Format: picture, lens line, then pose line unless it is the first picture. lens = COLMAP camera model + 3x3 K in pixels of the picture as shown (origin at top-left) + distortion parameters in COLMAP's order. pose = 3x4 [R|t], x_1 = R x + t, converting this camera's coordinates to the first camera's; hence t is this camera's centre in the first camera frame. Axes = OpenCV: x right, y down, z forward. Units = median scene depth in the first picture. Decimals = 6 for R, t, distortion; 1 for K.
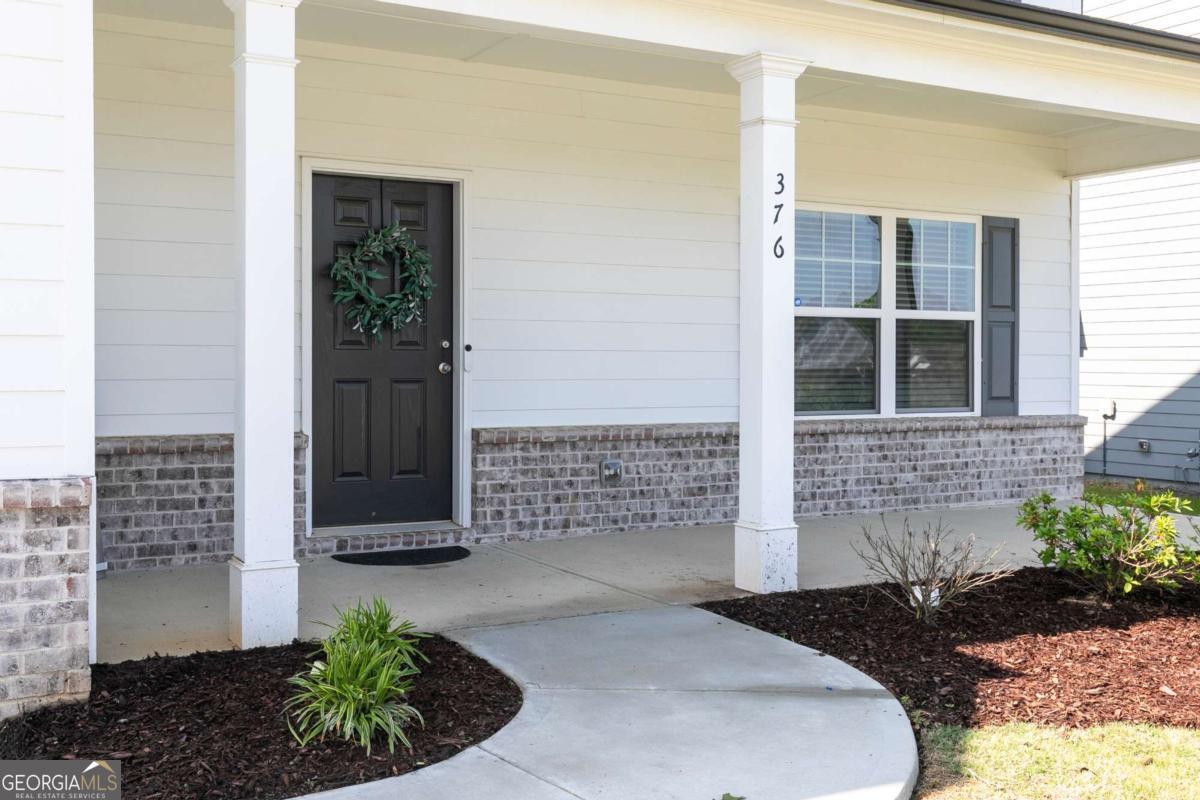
lens RADIAL K [[1262.3, 0, 597.3], [0, 1262.3, 368.7], [0, 0, 1]] dist [0.005446, 0.006191]
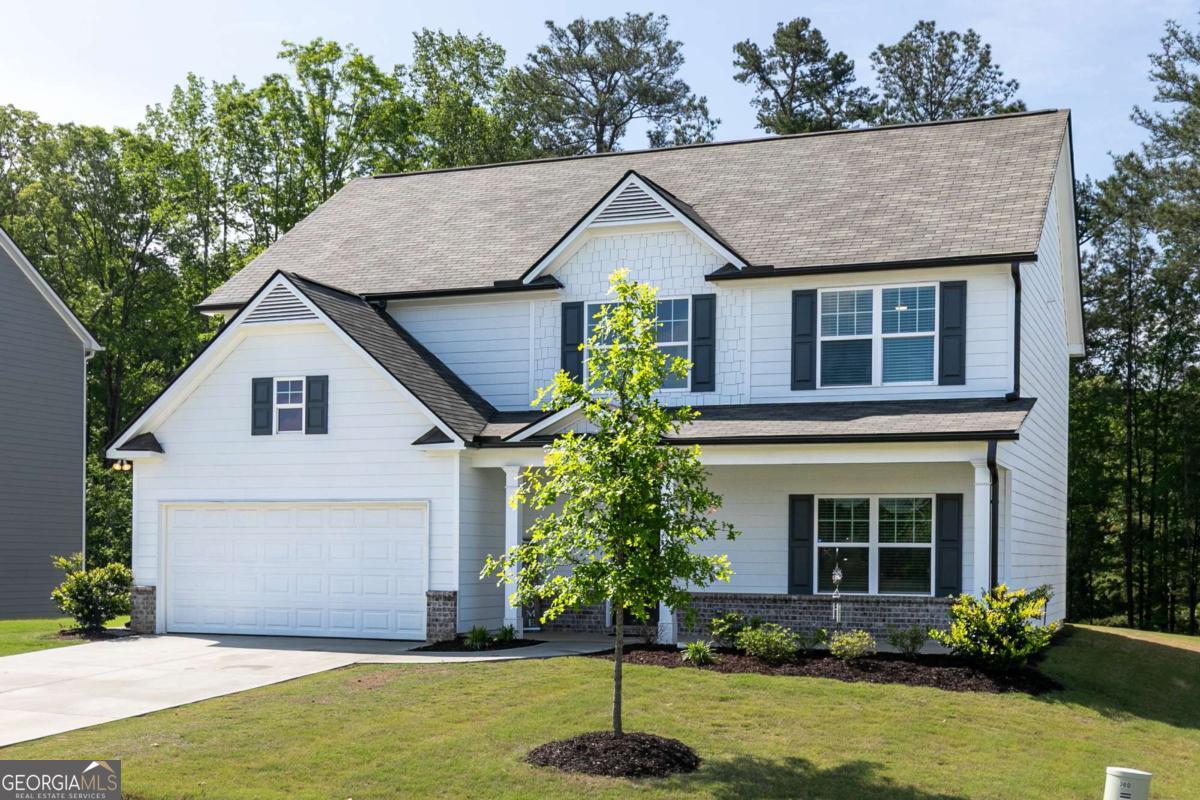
lens RADIAL K [[1484.3, 0, 597.7], [0, 1484.3, 554.6], [0, 0, 1]] dist [-0.001099, 0.031963]
pose [[0.629832, 0.000923, -0.776731, 2.016464], [-0.011711, 0.999897, -0.008308, -0.002671], [0.776643, 0.014329, 0.629777, -0.968755]]
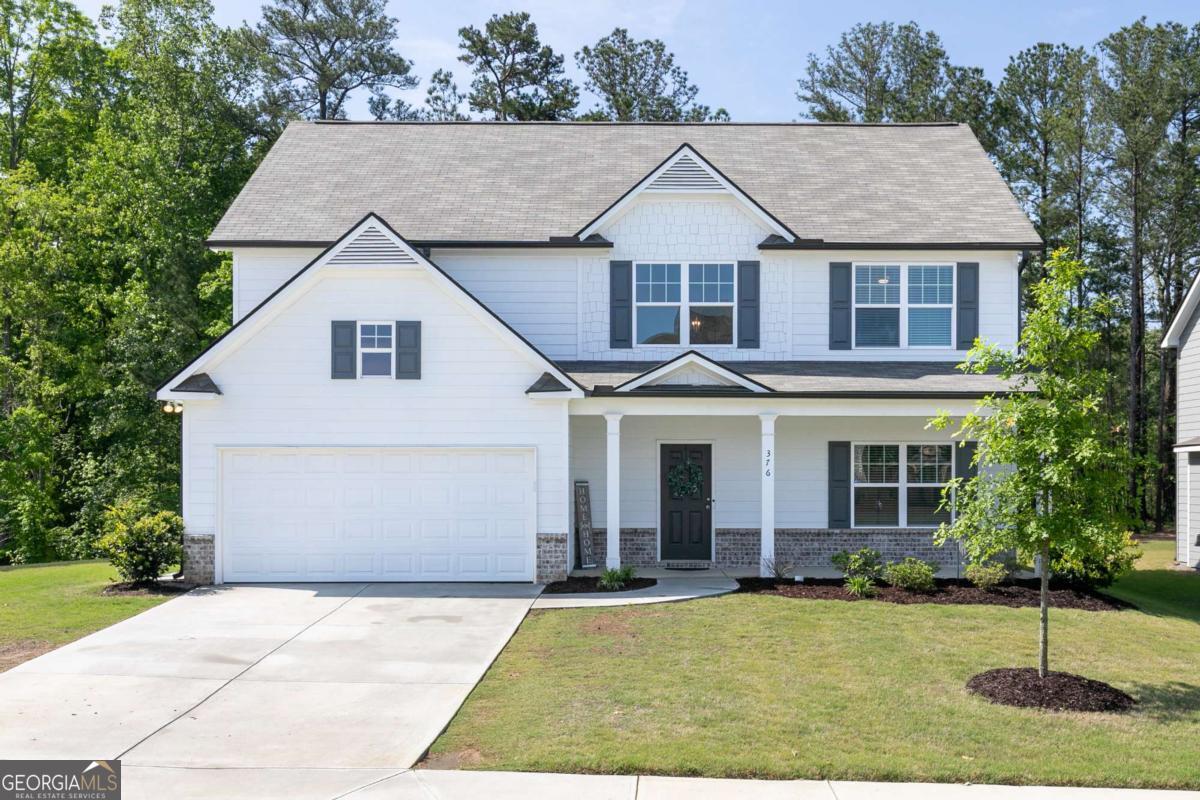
lens RADIAL K [[1272.1, 0, 645.6], [0, 1272.1, 486.7], [0, 0, 1]] dist [-0.004354, 0.006541]
pose [[0.876631, -0.001397, -0.481161, 1.065248], [0.000458, 0.999998, -0.002067, -0.039047], [0.481163, 0.001592, 0.876630, -1.501967]]
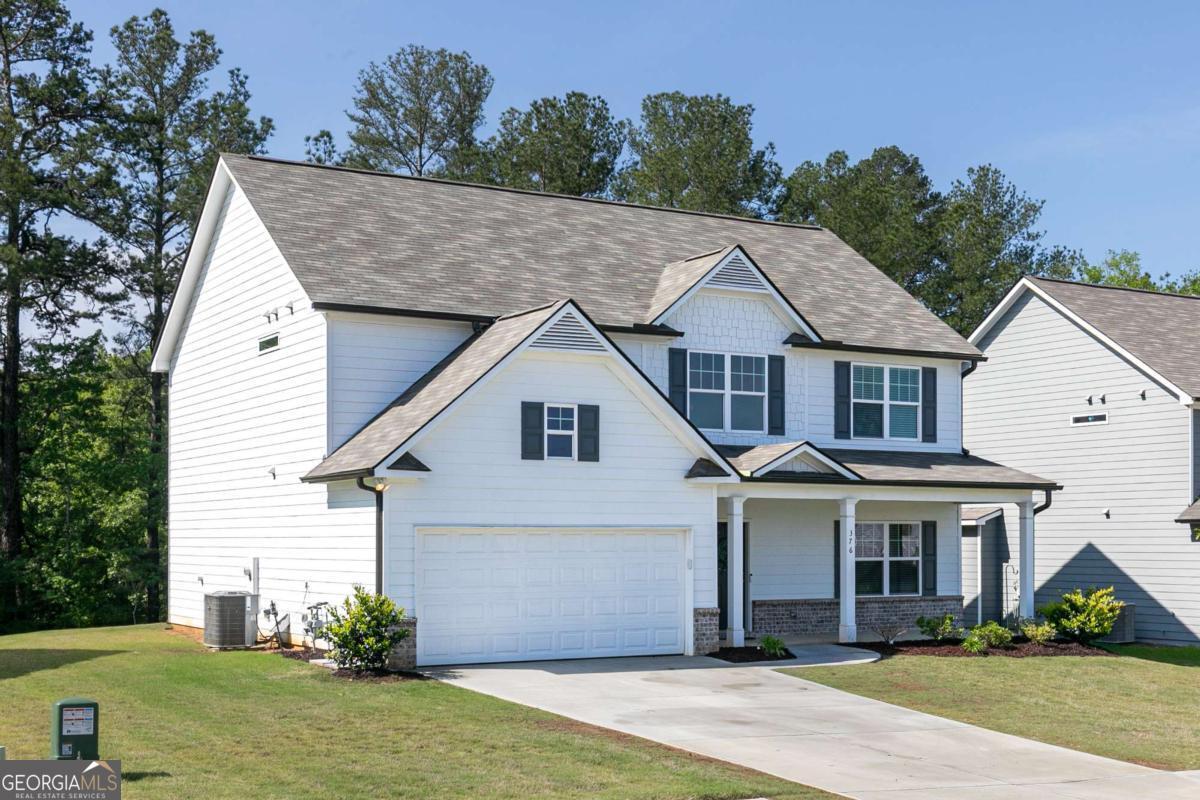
lens RADIAL K [[1552.8, 0, 601.9], [0, 1552.8, 537.8], [0, 0, 1]] dist [-0.010170, 0.041193]
pose [[0.999919, -0.005546, 0.011493, -0.471519], [0.005623, 0.999962, -0.006616, -0.077782], [-0.011456, 0.006680, 0.999912, -2.617209]]
